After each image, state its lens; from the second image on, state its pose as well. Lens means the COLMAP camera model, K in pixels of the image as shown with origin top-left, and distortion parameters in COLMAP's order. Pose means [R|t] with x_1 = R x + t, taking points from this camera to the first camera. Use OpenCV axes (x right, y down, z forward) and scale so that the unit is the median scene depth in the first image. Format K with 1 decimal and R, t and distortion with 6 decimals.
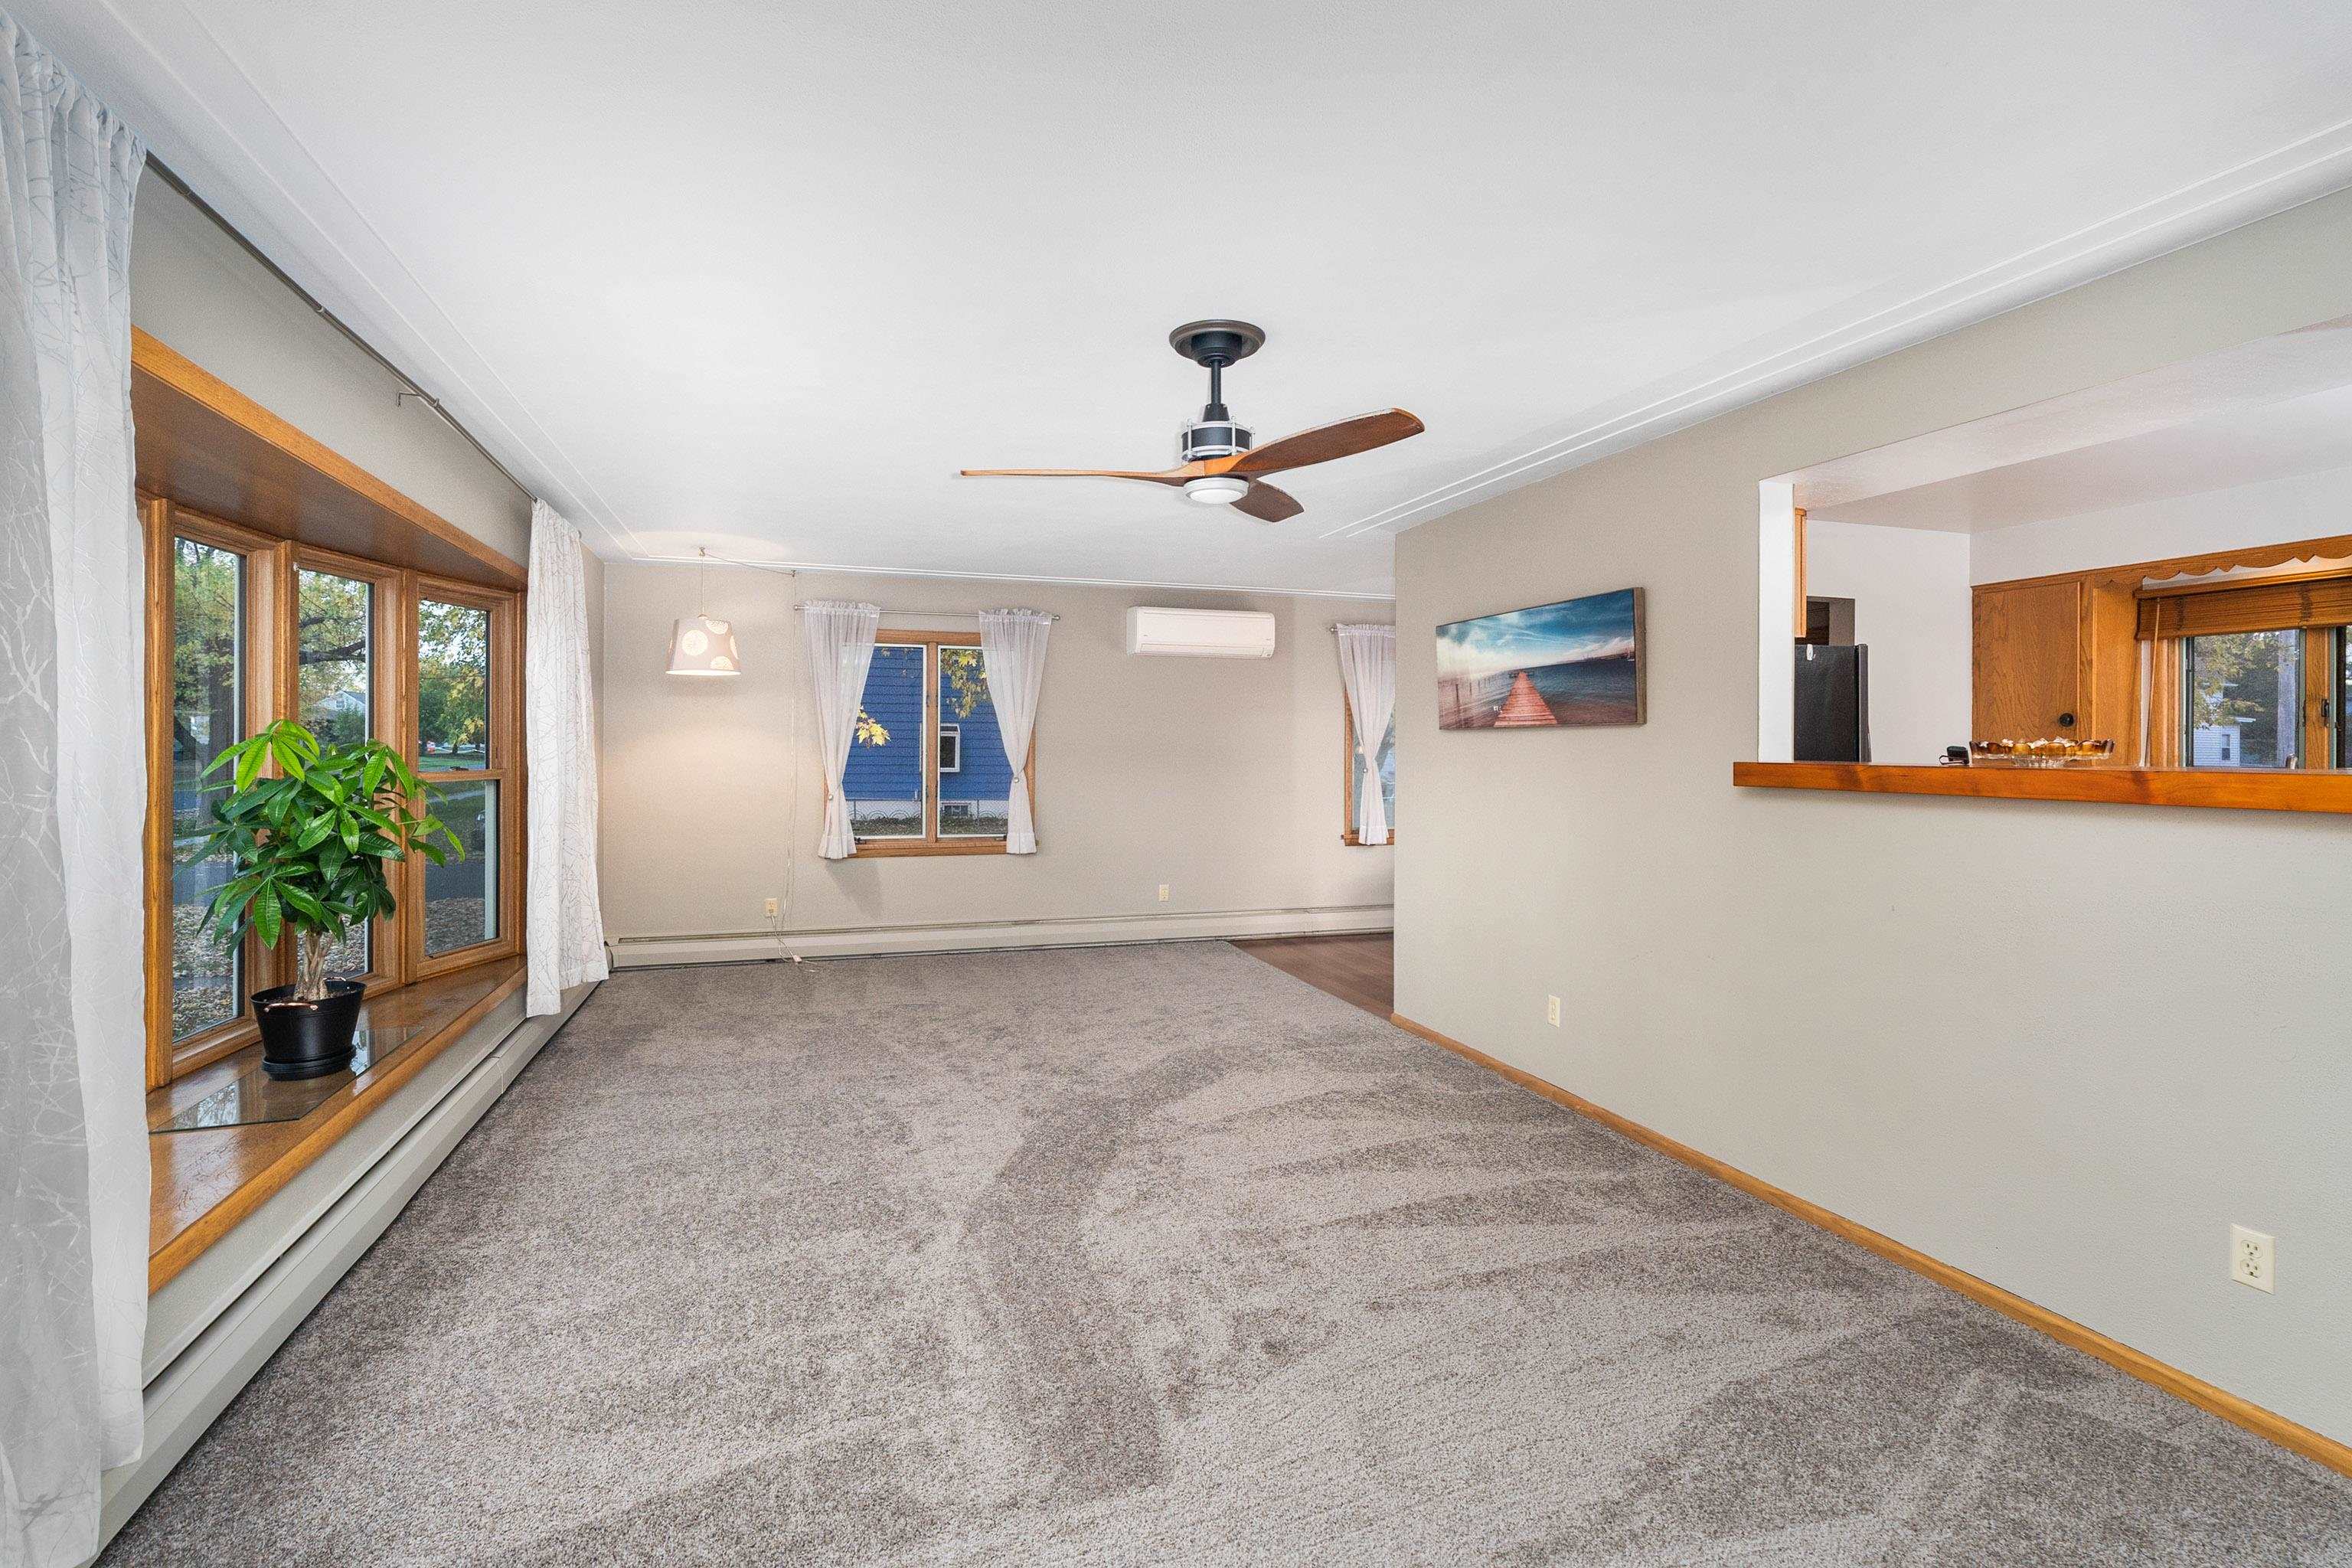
lens RADIAL K [[1083.6, 0, 1167.6], [0, 1083.6, 740.9], [0, 0, 1]] dist [0.000041, 0.000214]
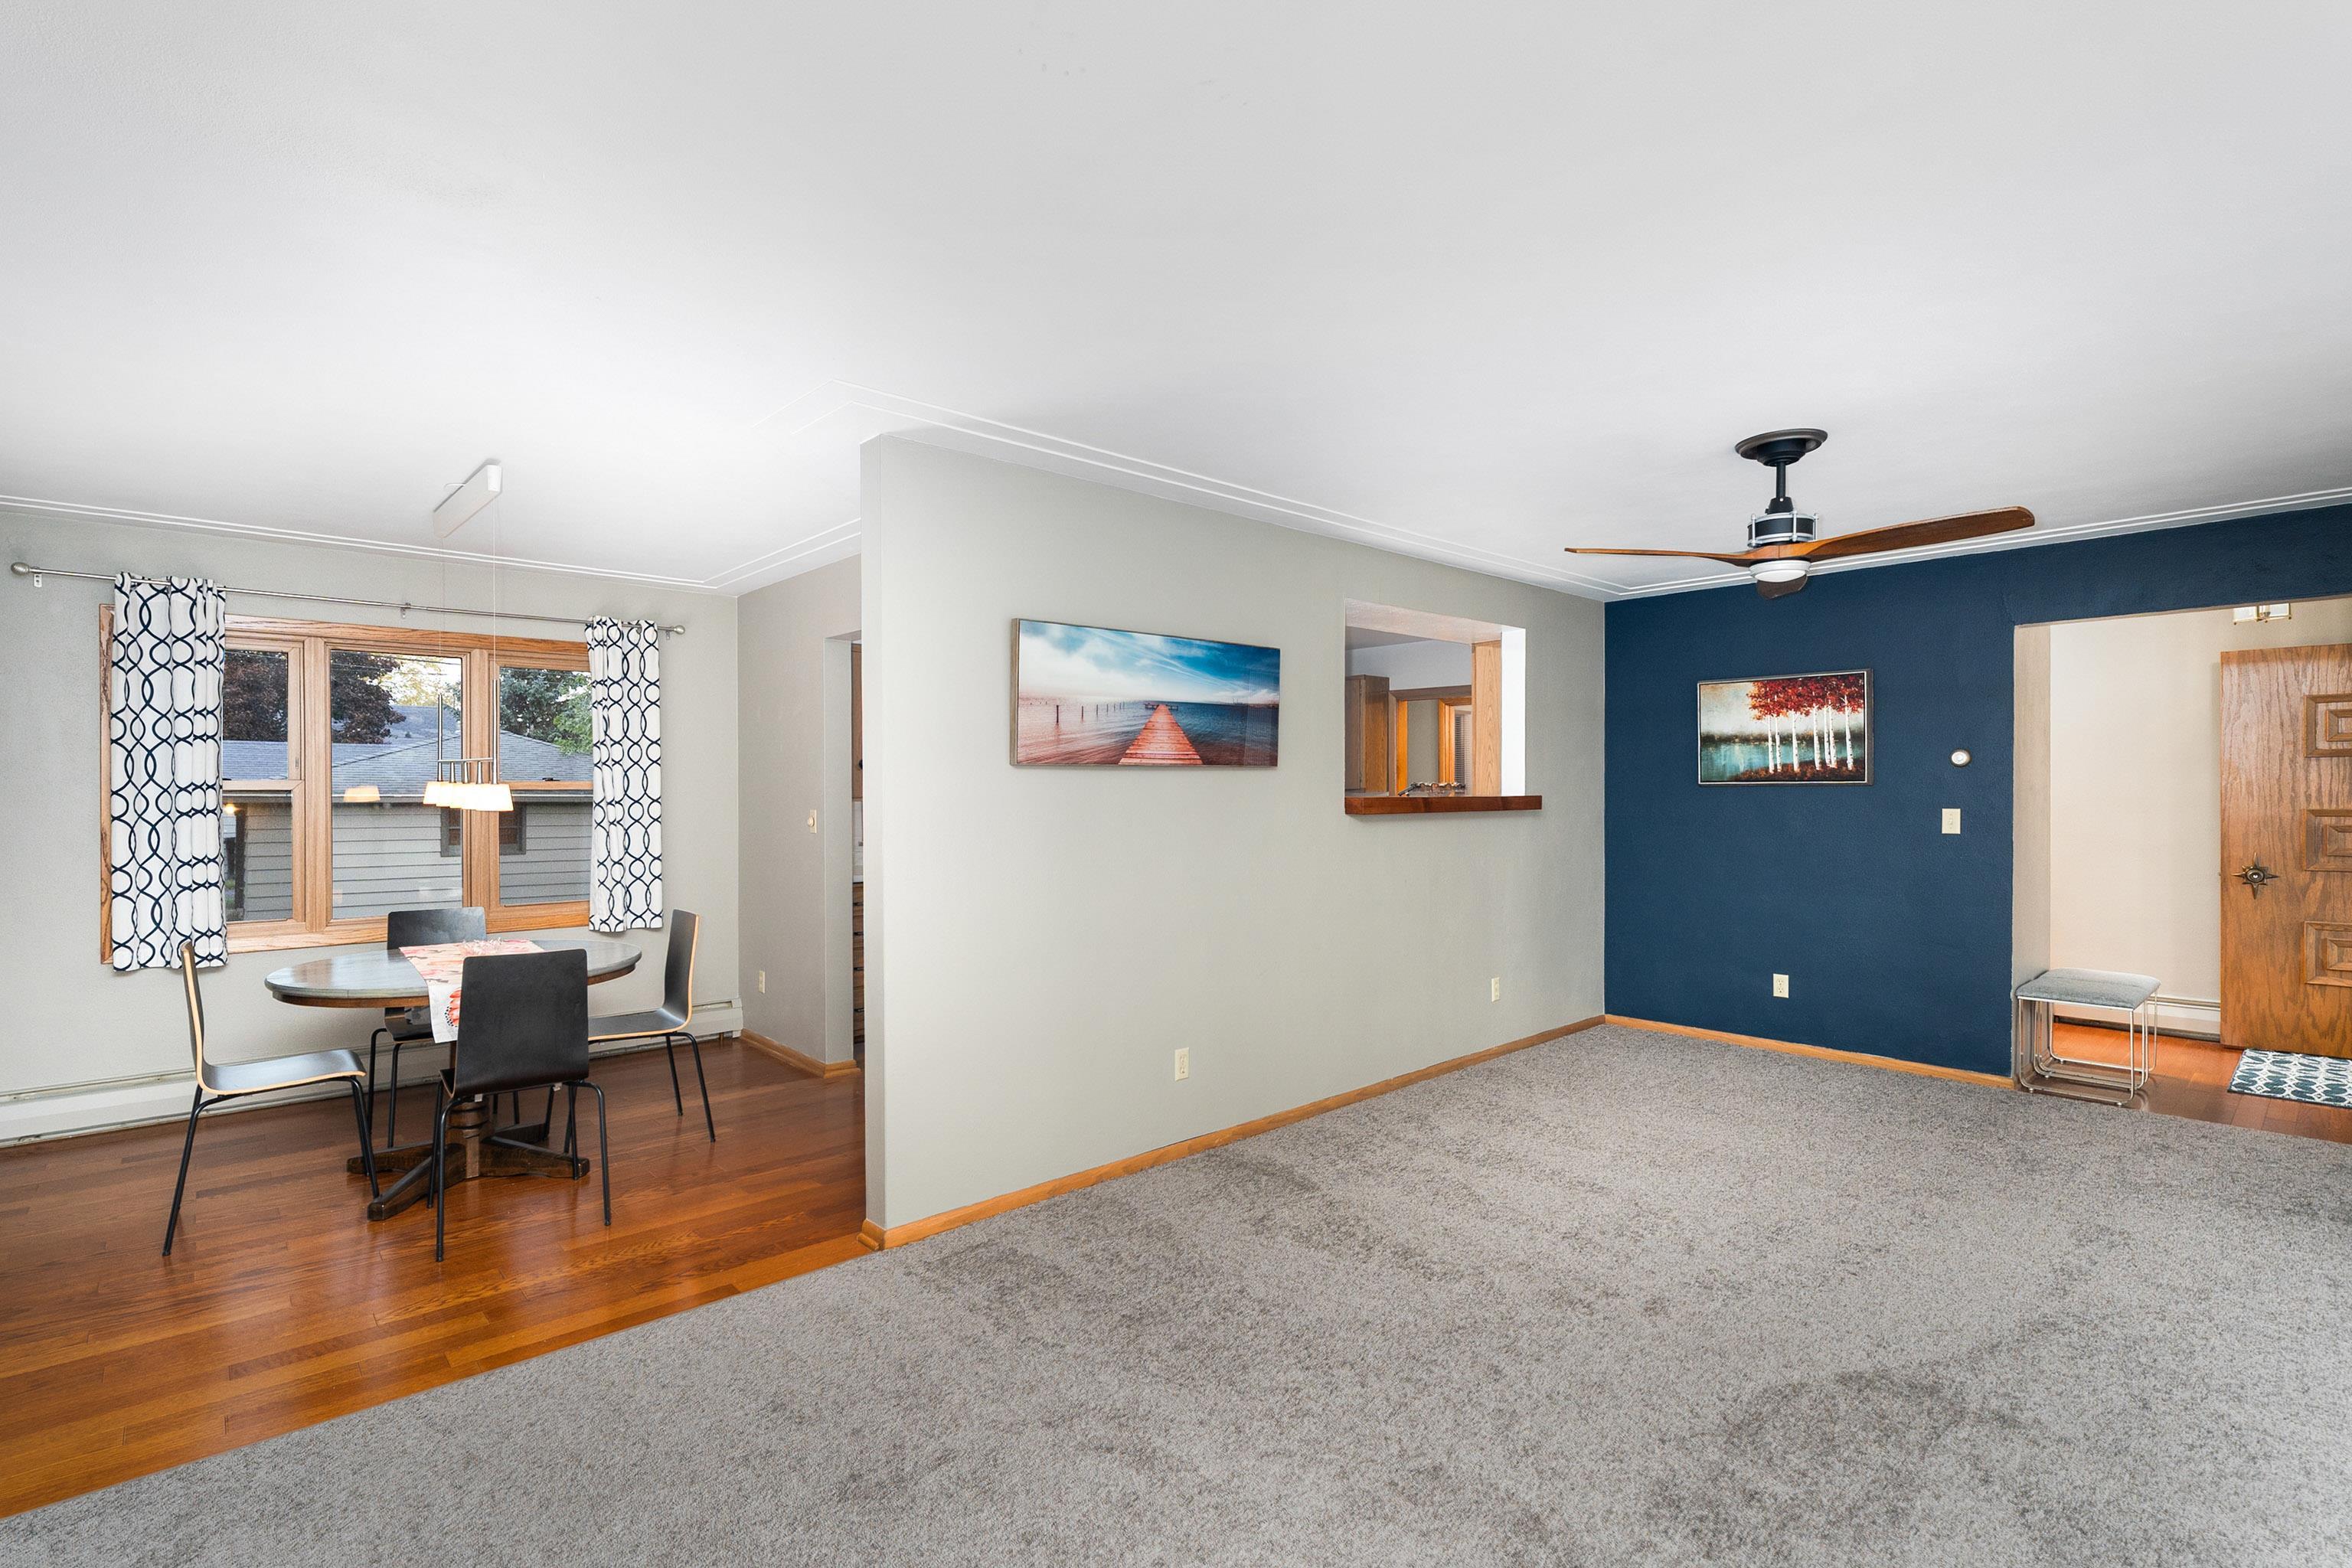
lens RADIAL K [[1083.7, 0, 1177.9], [0, 1083.7, 778.8], [0, 0, 1]] dist [0.025134, 0.000359]
pose [[-0.418584, -0.006874, 0.908152, -0.493010], [-0.007585, 0.999963, 0.004073, -0.005696], [-0.908146, -0.005184, -0.418621, 1.356488]]
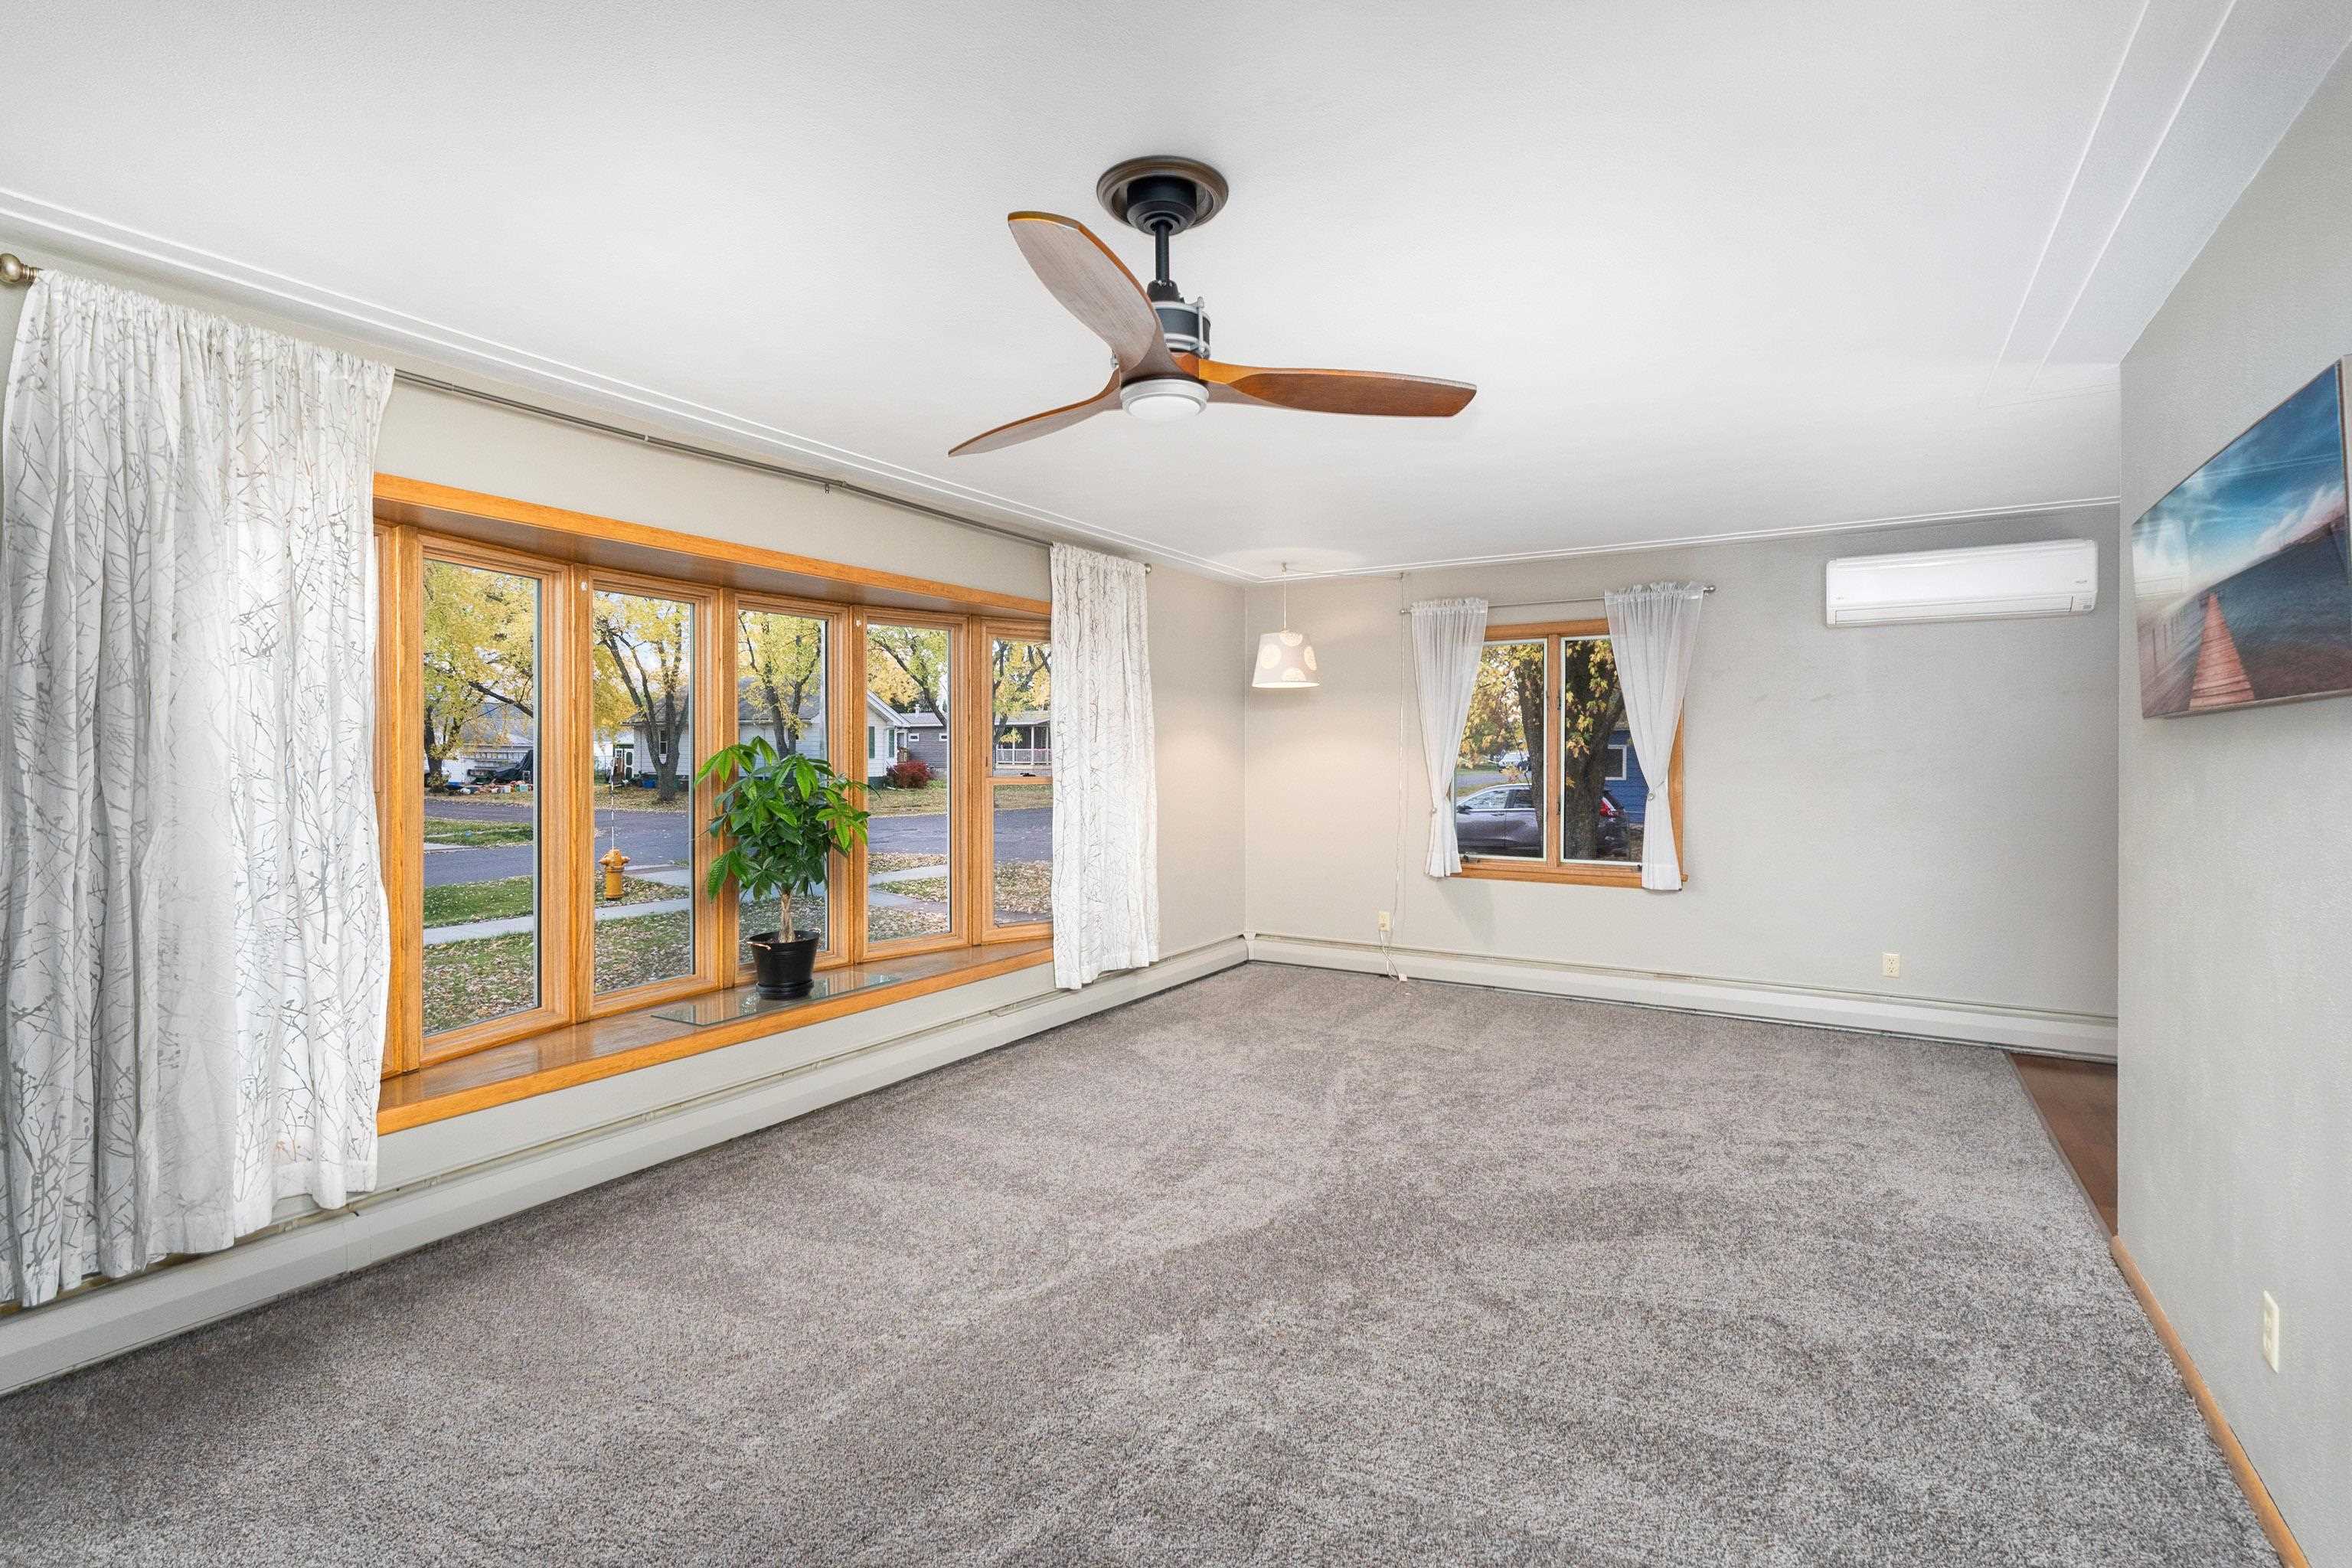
lens RADIAL K [[1078.9, 0, 1172.6], [0, 1078.9, 763.1], [0, 0, 1]] dist [-0.001812, -0.000370]
pose [[0.645135, 0.001276, -0.764067, 0.390856], [0.007066, 0.999946, 0.007637, 0.003642], [0.764036, -0.010326, 0.645091, 0.349104]]
